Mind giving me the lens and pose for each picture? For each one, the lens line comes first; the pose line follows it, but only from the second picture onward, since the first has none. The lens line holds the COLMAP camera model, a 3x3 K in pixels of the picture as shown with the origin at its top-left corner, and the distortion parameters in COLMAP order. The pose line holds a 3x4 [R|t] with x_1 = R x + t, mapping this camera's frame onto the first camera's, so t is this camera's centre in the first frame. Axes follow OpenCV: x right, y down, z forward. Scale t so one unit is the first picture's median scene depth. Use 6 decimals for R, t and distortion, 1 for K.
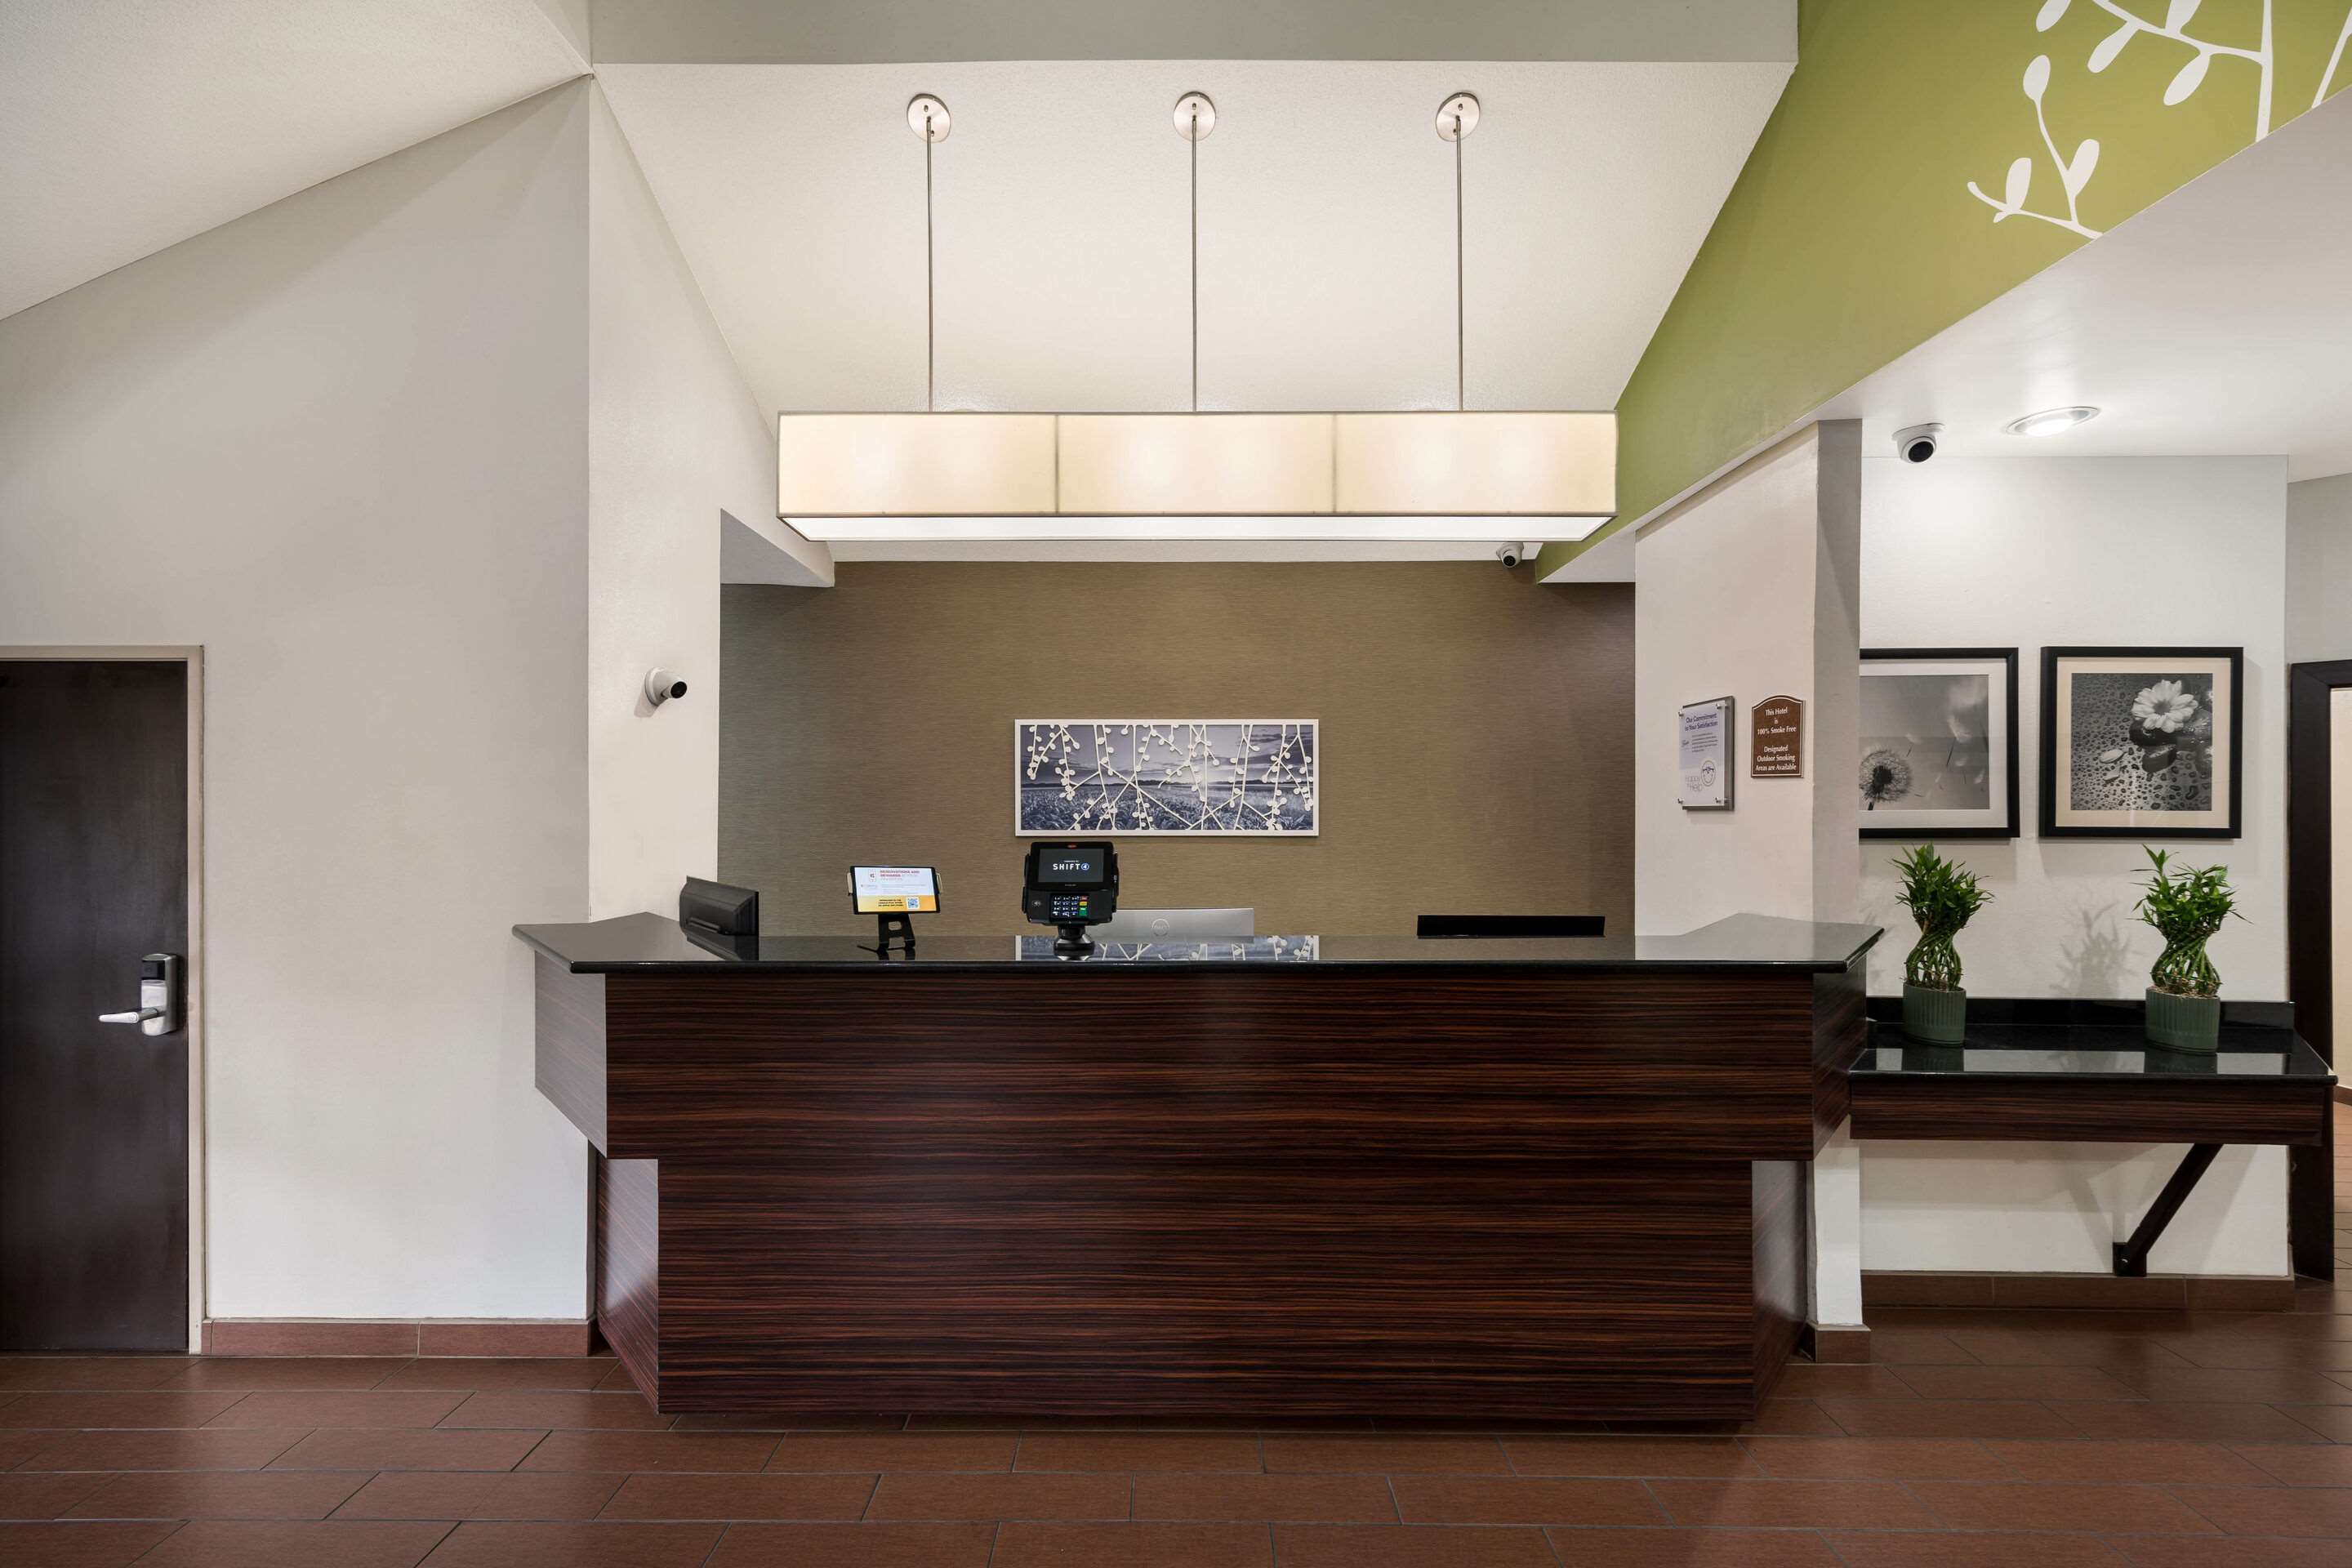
lens RADIAL K [[925.9, 0, 1161.8], [0, 925.9, 803.5], [0, 0, 1]] dist [0.003911, 0.000317]
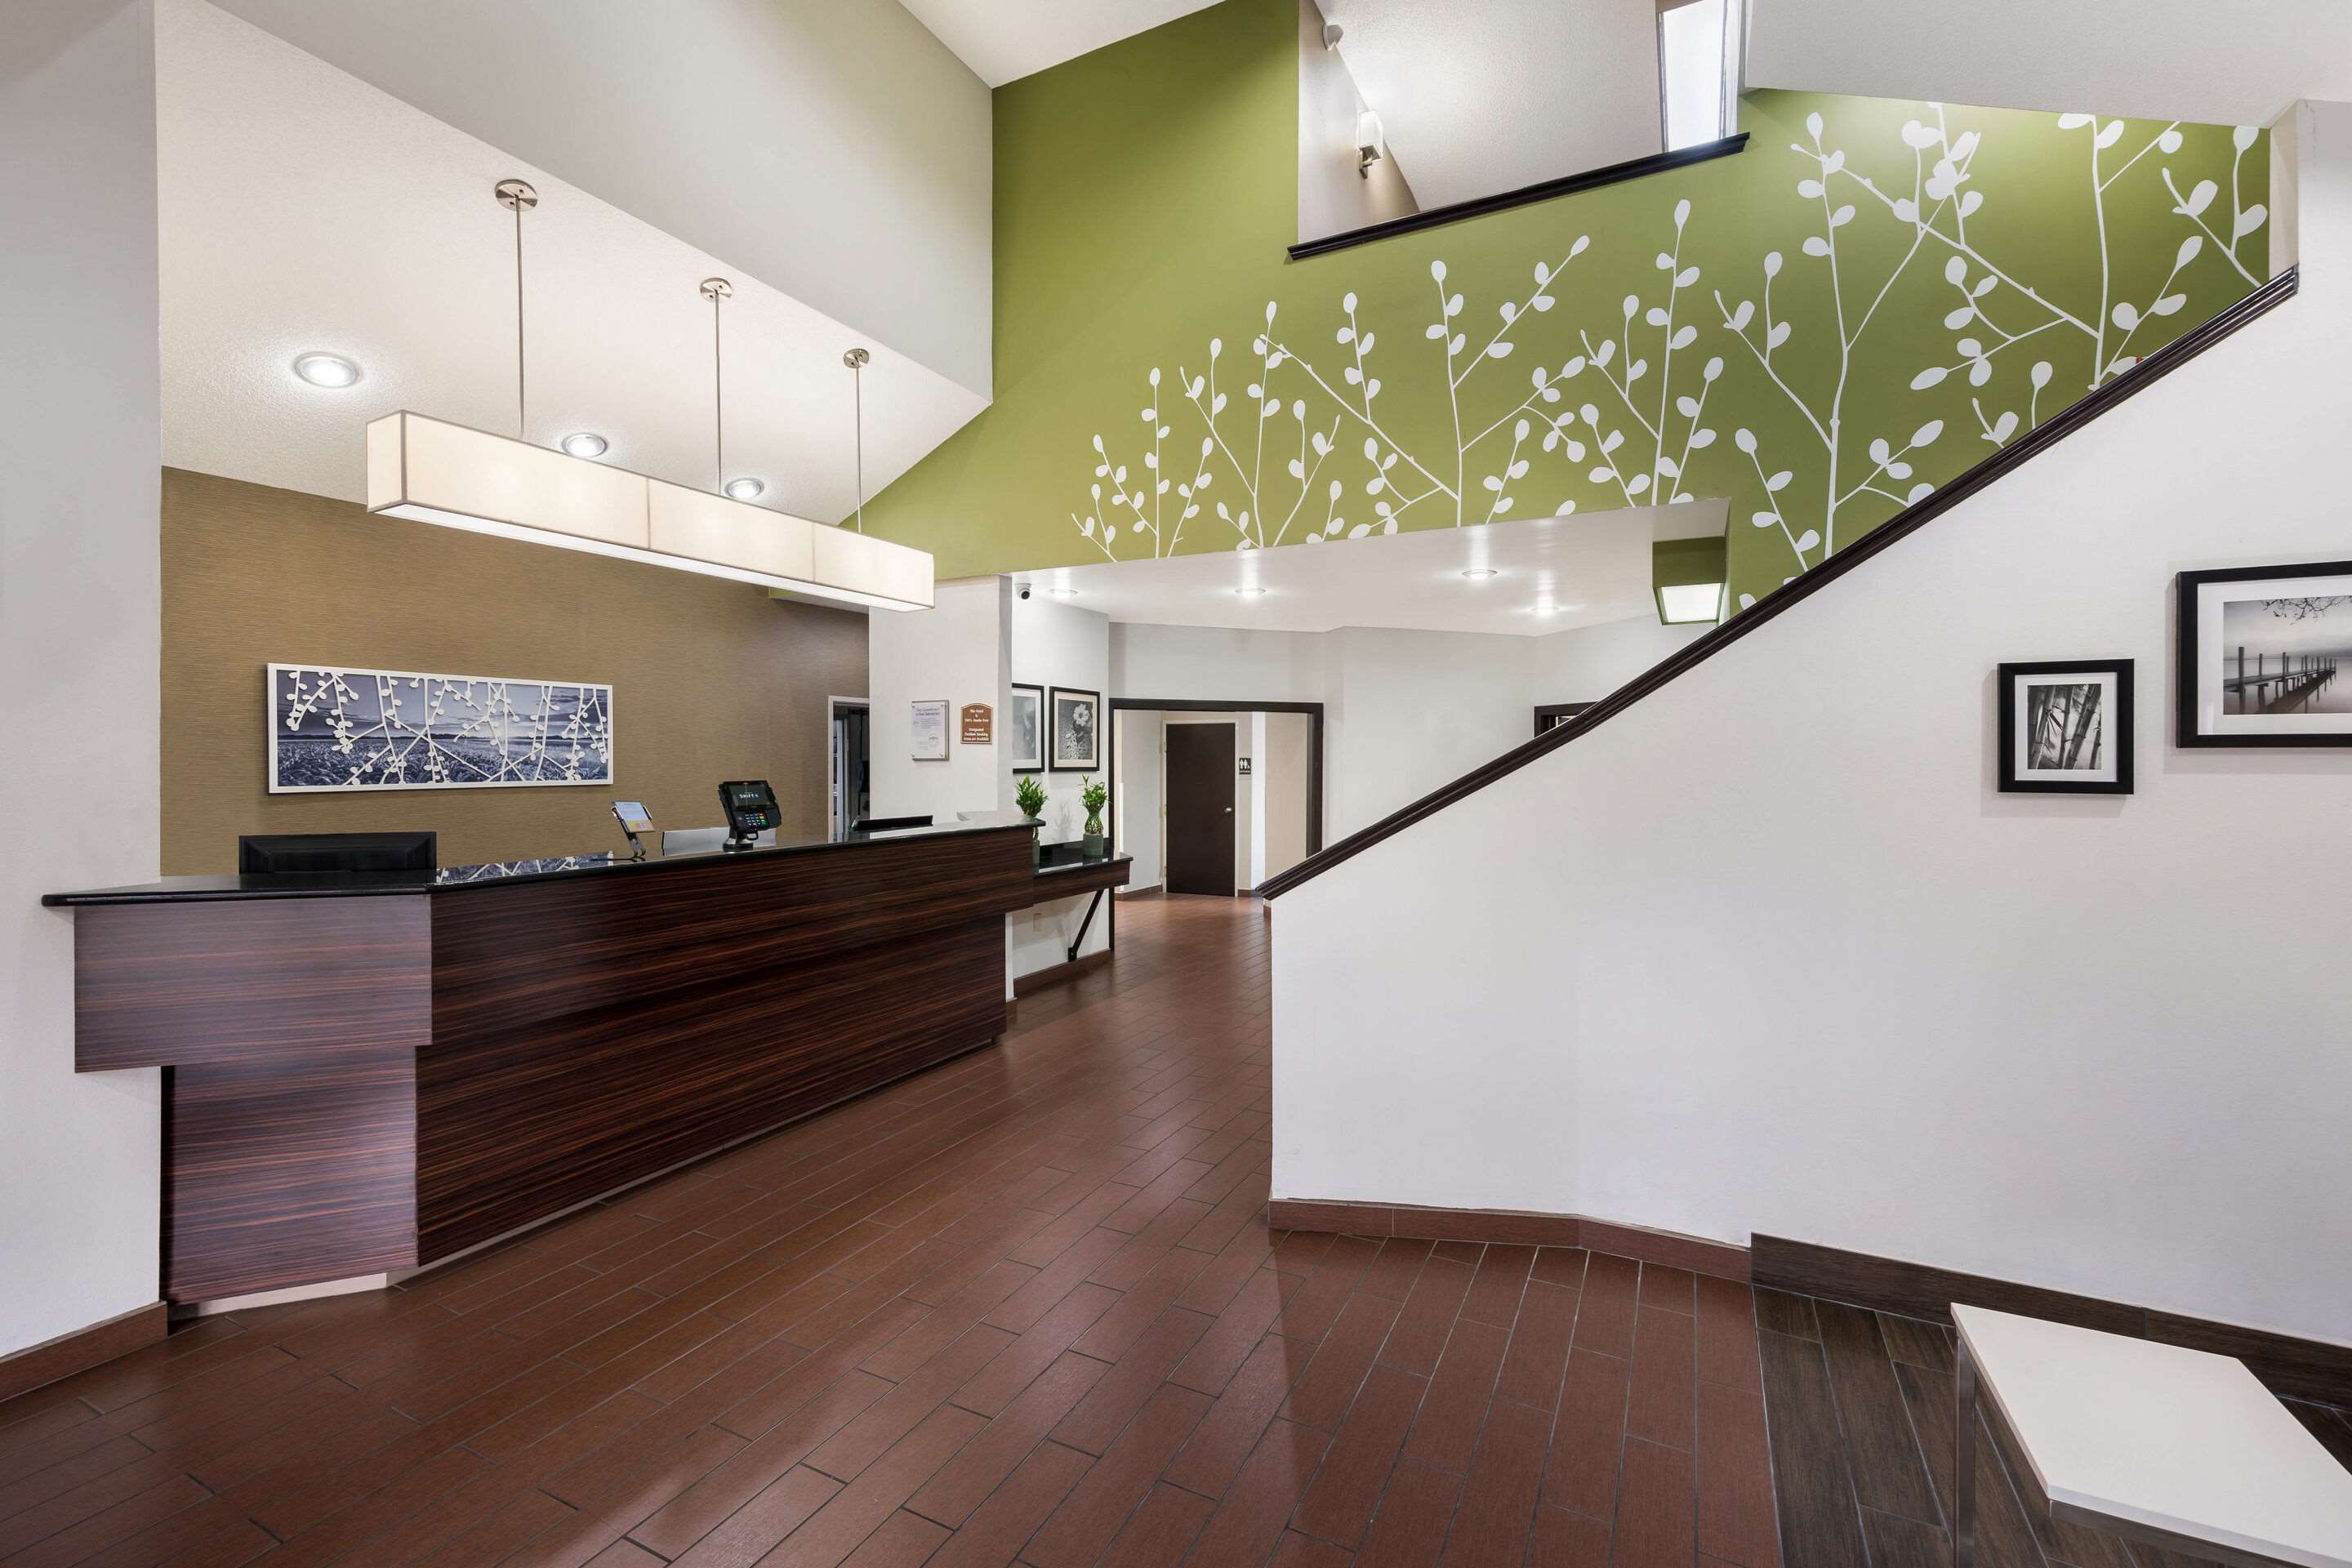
lens RADIAL K [[925.9, 0, 1184.4], [0, 925.9, 764.0], [0, 0, 1]] dist [0.003911, 0.000317]
pose [[0.471796, -0.007540, 0.881675, -0.852346], [-0.000300, 0.999962, 0.008713, -0.001808], [-0.881708, -0.004375, 0.471776, -0.326968]]
